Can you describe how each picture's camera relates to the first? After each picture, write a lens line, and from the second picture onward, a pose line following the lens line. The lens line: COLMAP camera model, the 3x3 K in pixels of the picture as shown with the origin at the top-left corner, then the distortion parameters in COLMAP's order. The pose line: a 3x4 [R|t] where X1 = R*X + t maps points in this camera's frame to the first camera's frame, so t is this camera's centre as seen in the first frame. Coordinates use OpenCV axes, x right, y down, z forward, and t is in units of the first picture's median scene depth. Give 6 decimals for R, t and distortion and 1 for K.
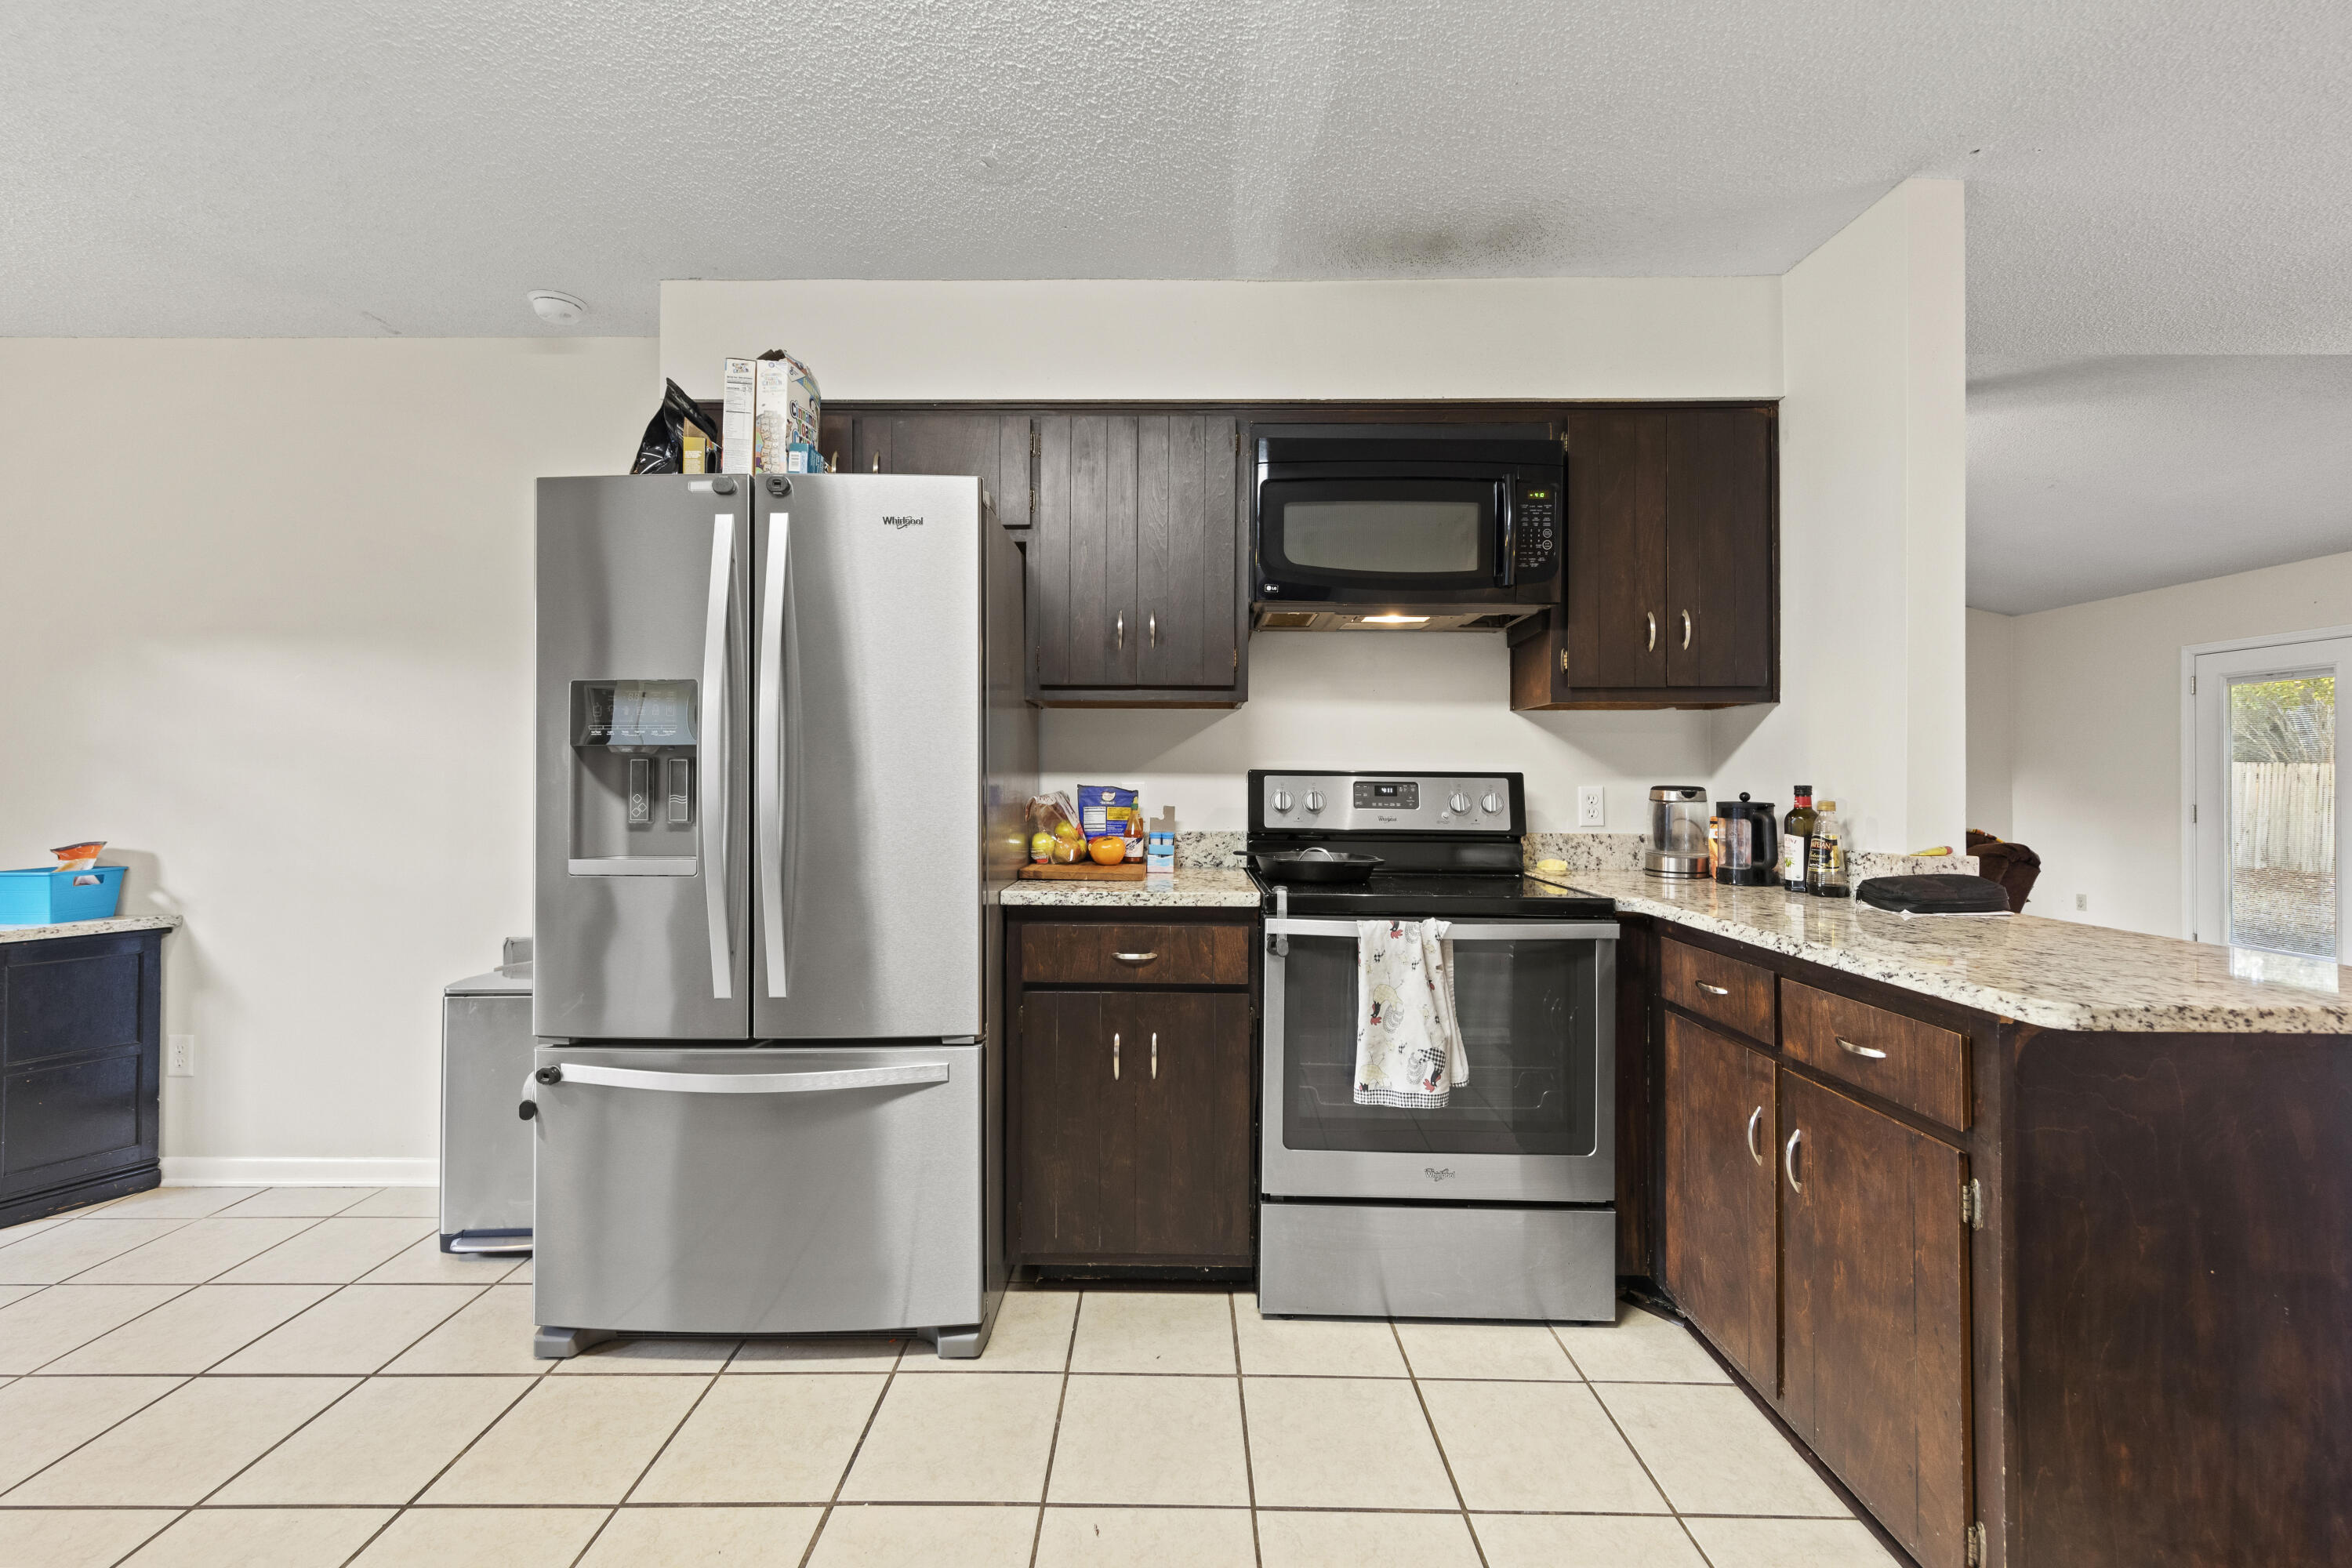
lens RADIAL K [[948.0, 0, 1178.3], [0, 948.0, 773.9], [0, 0, 1]] dist [0.001907, 0.000016]
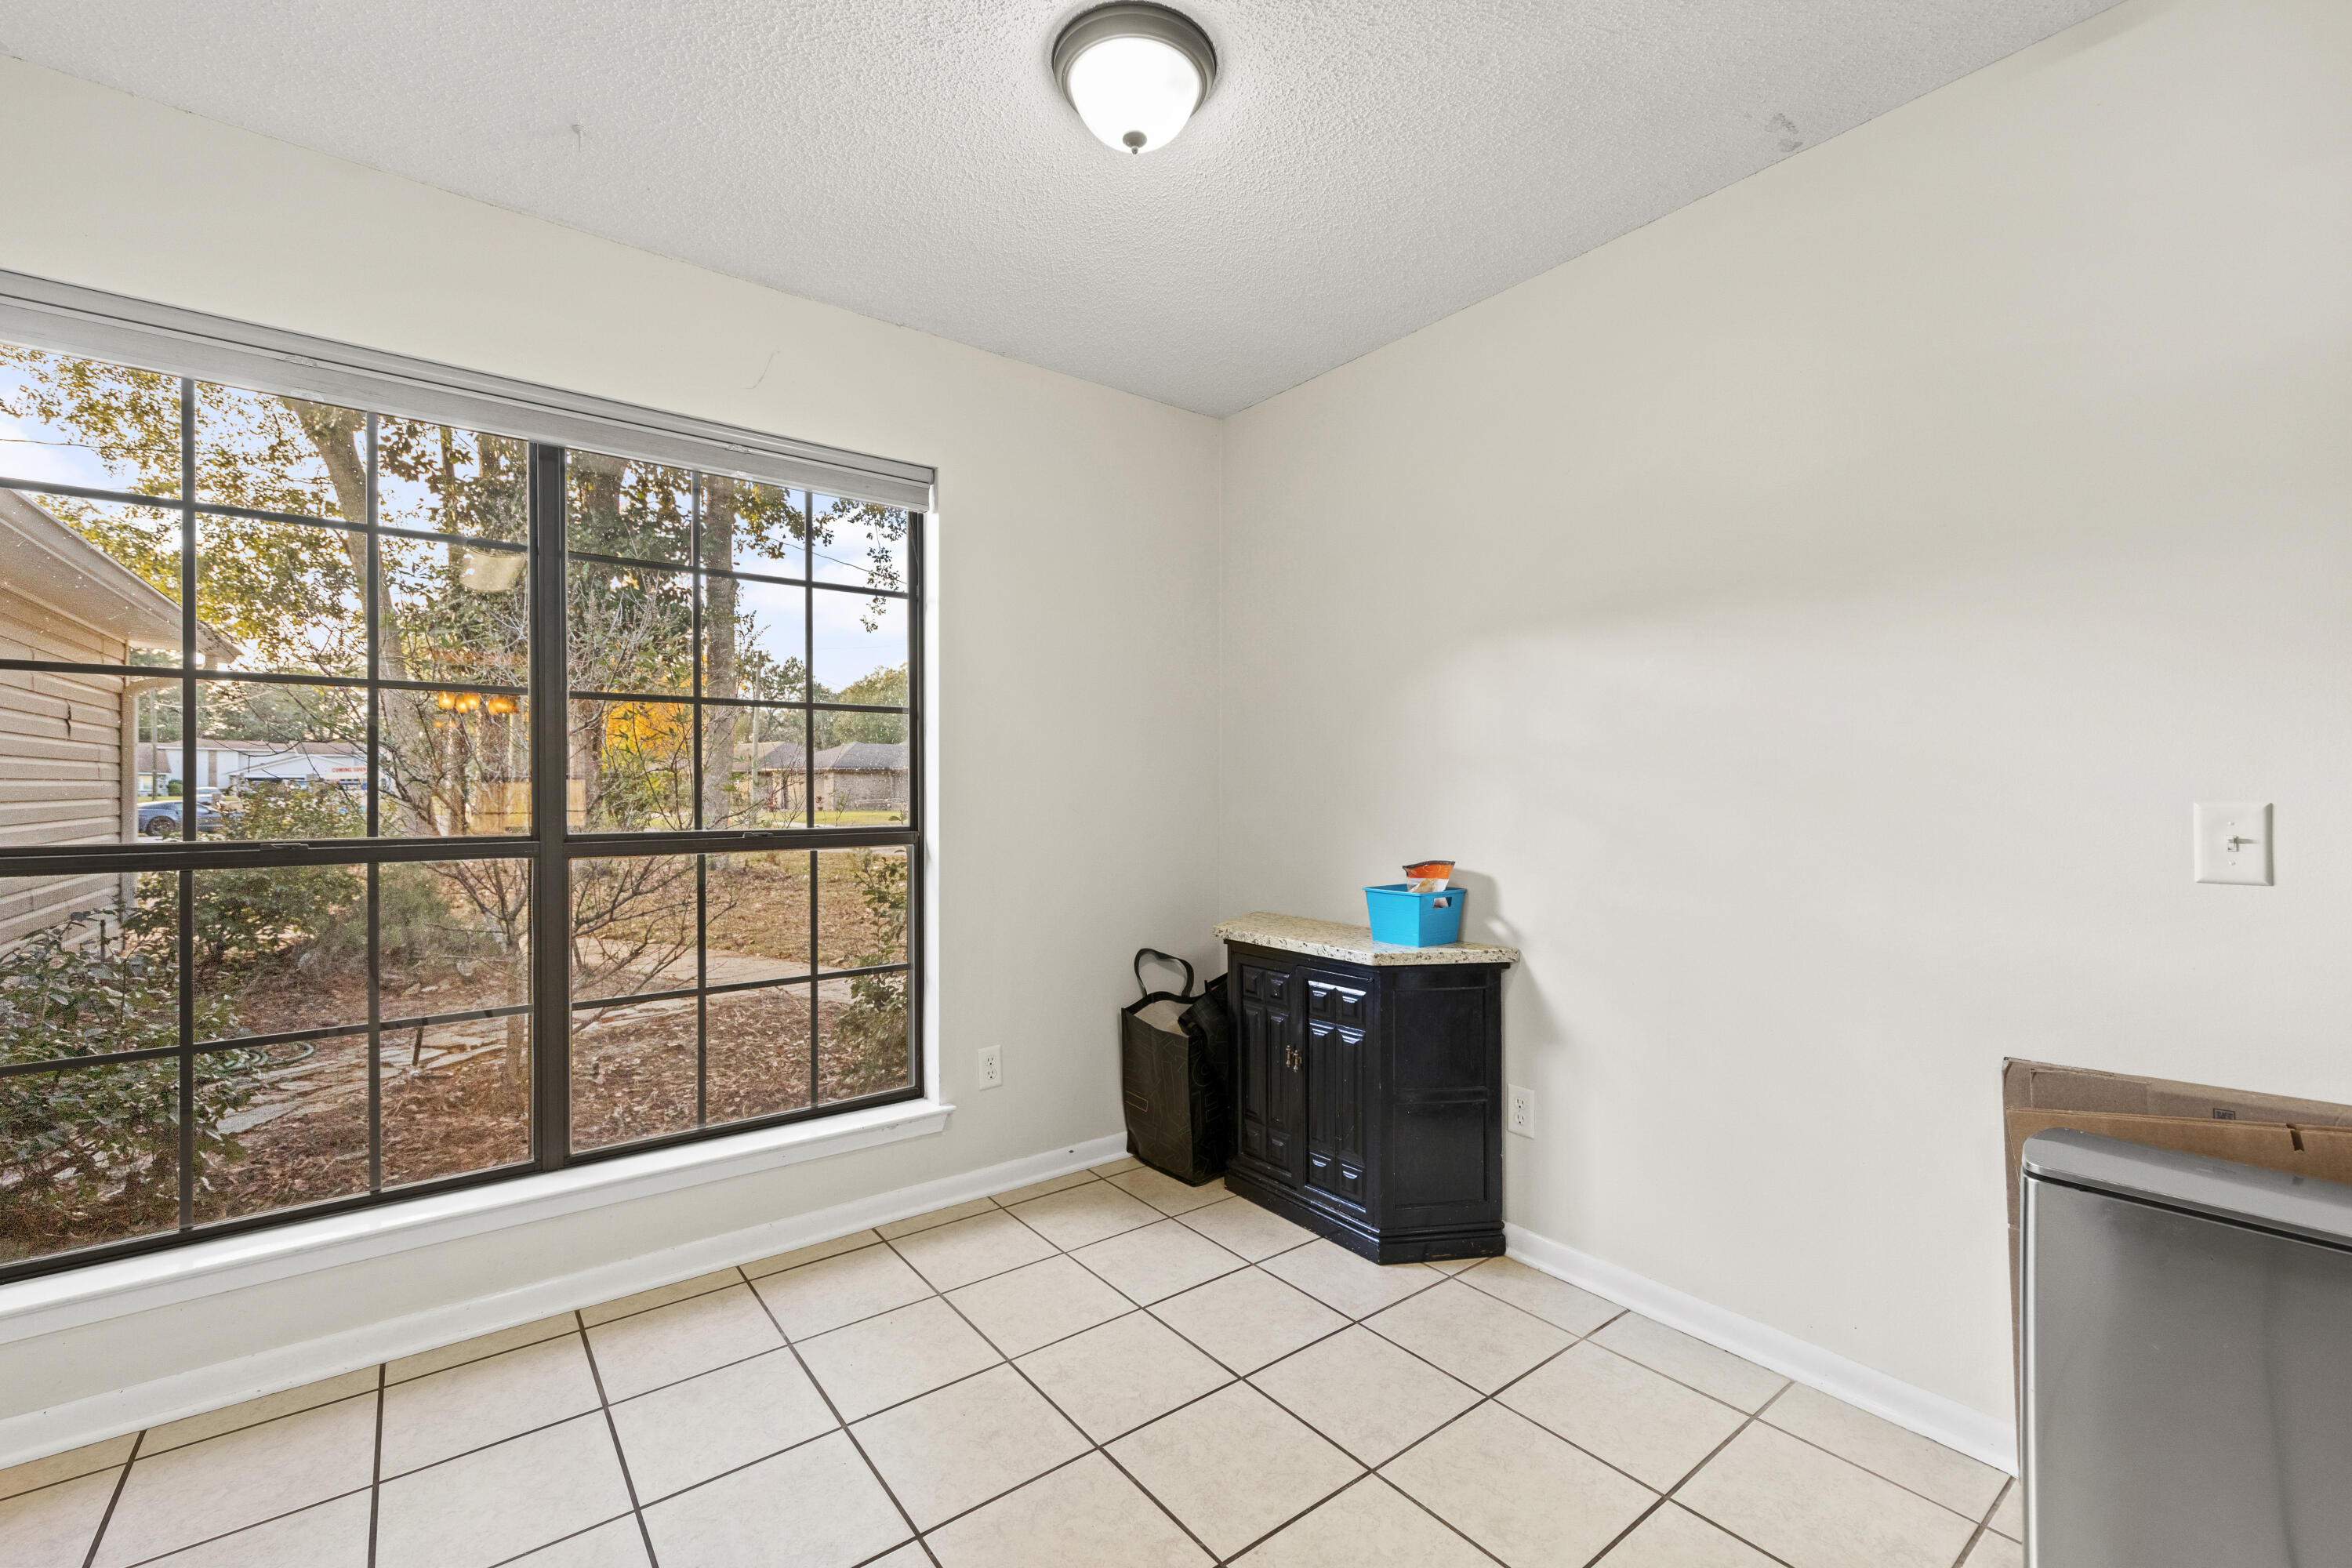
lens RADIAL K [[985.7, 0, 1176.0], [0, 985.7, 784.0], [0, 0, 1]] dist [0.000884, 0.000058]
pose [[0.614396, -0.006478, -0.788971, -0.669087], [0.007505, 0.999969, -0.002366, -0.004754], [0.788962, -0.004468, 0.614426, 0.249459]]
